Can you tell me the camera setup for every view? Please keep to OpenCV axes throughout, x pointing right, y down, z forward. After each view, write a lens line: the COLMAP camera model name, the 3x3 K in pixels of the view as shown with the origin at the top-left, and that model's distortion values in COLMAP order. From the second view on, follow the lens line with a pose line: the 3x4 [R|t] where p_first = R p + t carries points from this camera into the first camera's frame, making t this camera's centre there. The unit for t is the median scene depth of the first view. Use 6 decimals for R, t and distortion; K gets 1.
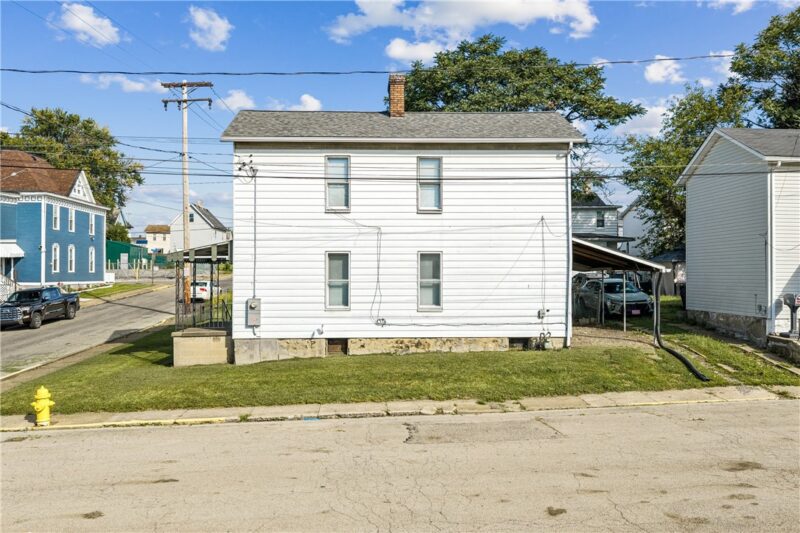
lens RADIAL K [[678.6, 0, 400.0], [0, 678.6, 266.5], [0, 0, 1]] dist [0.008216, 0.000302]
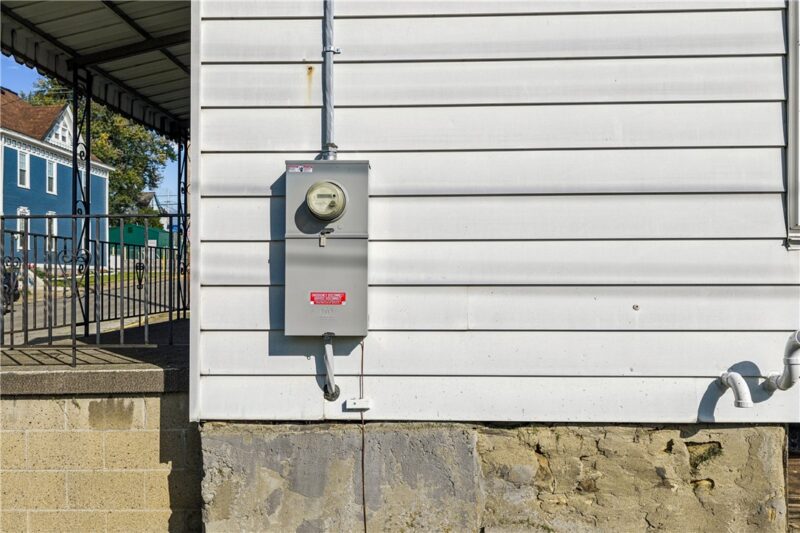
lens RADIAL K [[678.6, 0, 400.0], [0, 678.6, 266.5], [0, 0, 1]] dist [0.008216, 0.000302]
pose [[0.997377, -0.002271, -0.072343, -0.185841], [0.002115, 0.999995, -0.002239, 0.070809], [0.072348, 0.002080, 0.997377, 0.843011]]
